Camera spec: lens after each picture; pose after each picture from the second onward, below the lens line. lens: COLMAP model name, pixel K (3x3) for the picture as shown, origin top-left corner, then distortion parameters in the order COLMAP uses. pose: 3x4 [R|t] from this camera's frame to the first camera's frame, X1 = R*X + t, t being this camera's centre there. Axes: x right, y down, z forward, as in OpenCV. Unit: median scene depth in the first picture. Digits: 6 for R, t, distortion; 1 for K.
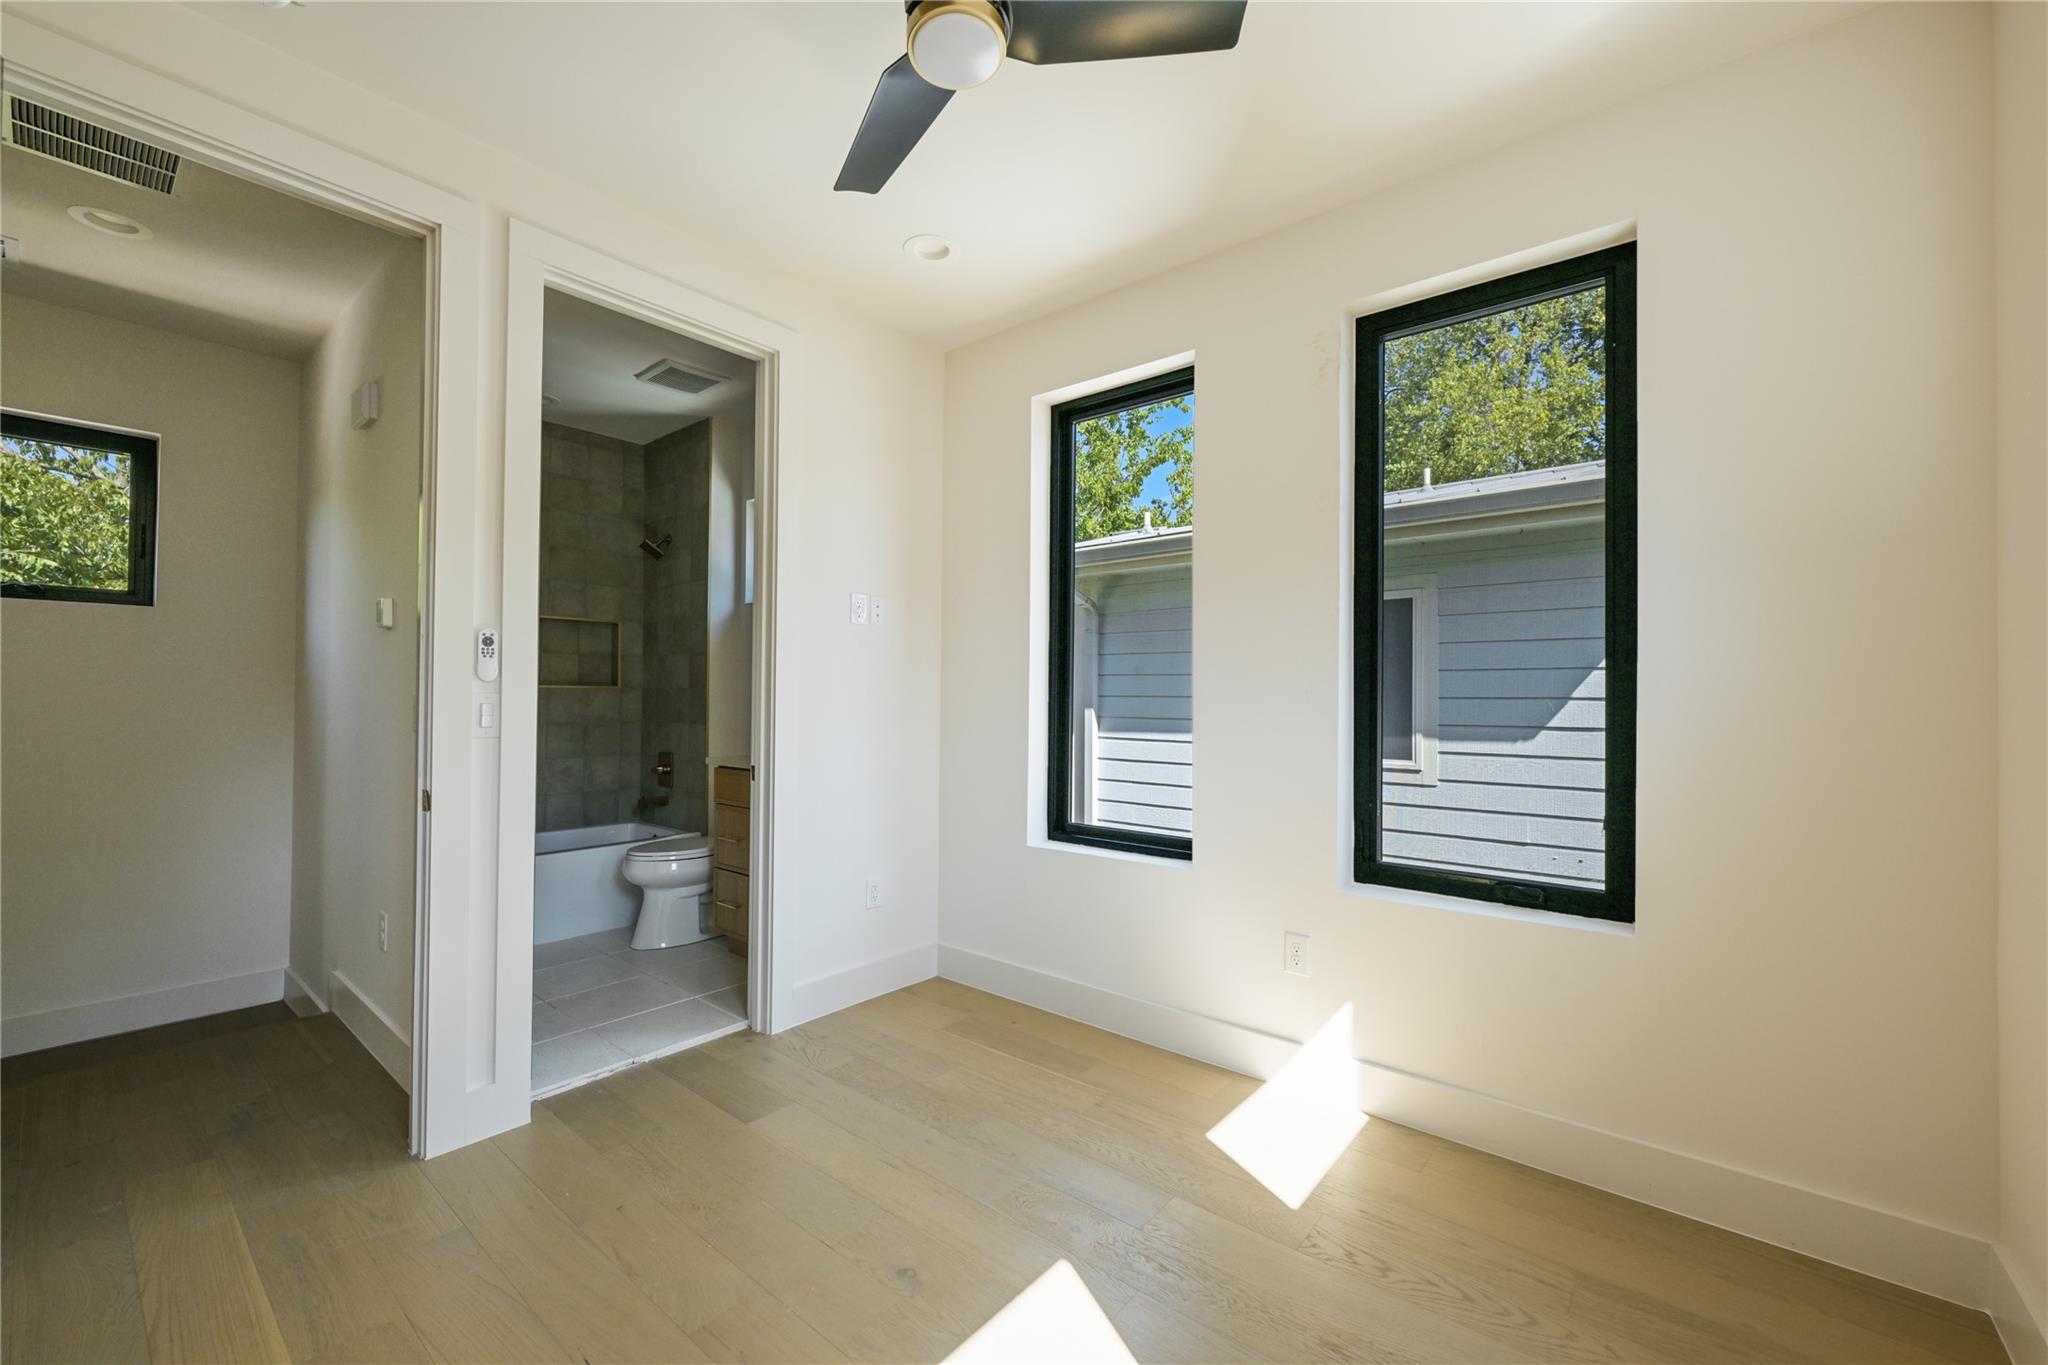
lens RADIAL K [[818.9, 0, 1024.0], [0, 818.9, 682.5], [0, 0, 1]] dist [-0.000577, -0.000010]
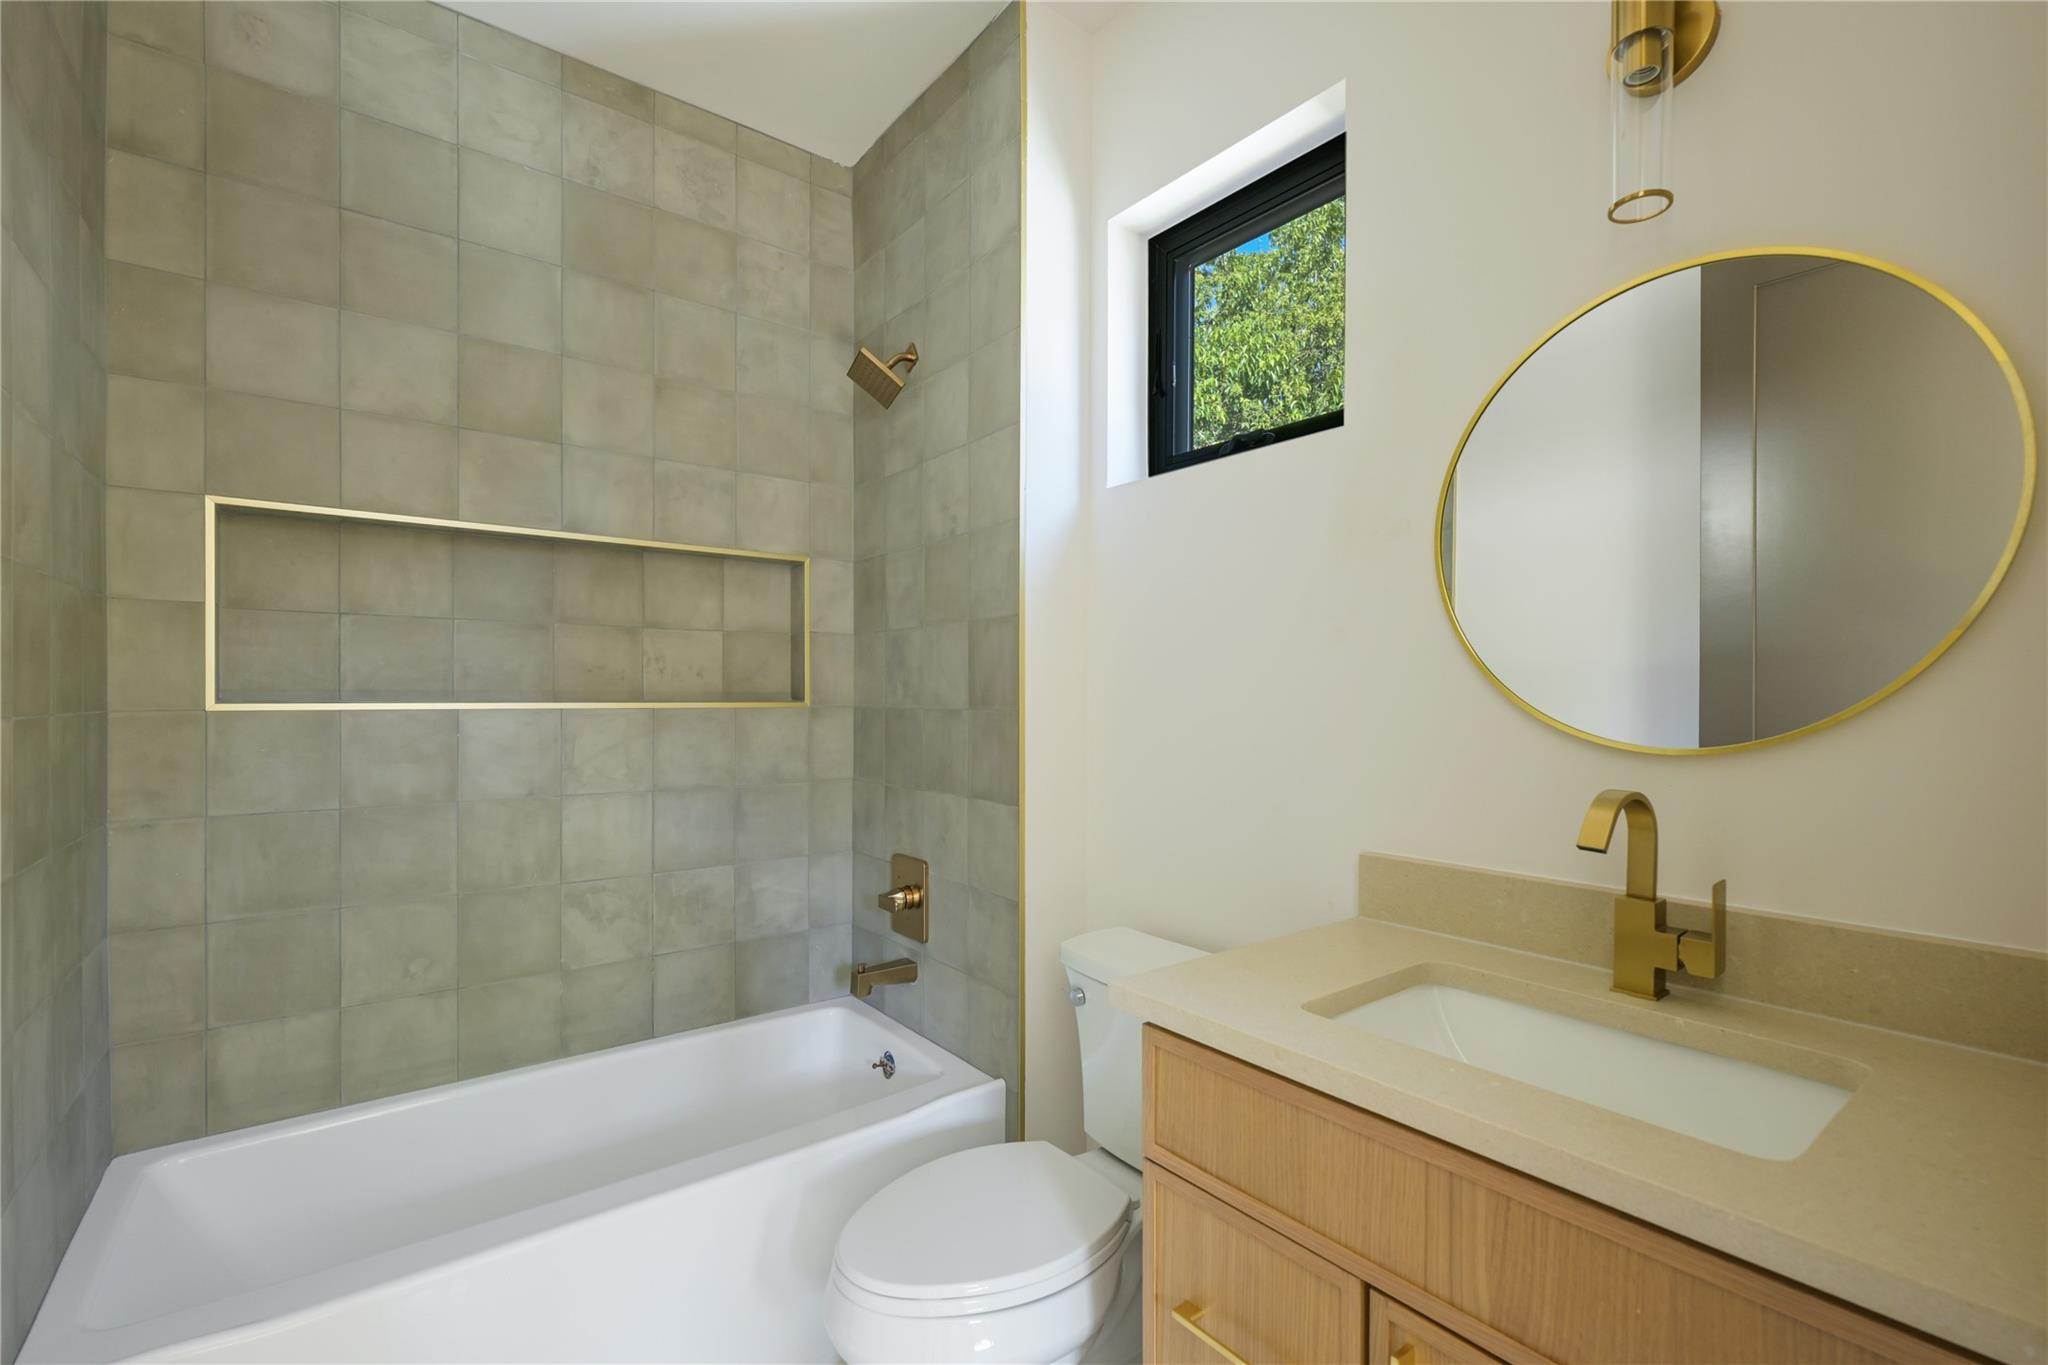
lens RADIAL K [[902.6, 0, 1024.0], [0, 902.6, 682.5], [0, 0, 1]] dist [0.020191, -0.000023]
pose [[0.976224, -0.008523, -0.216596, -0.274760], [0.009120, 0.999957, 0.001754, -0.006060], [0.216572, -0.003688, 0.976260, 0.549940]]
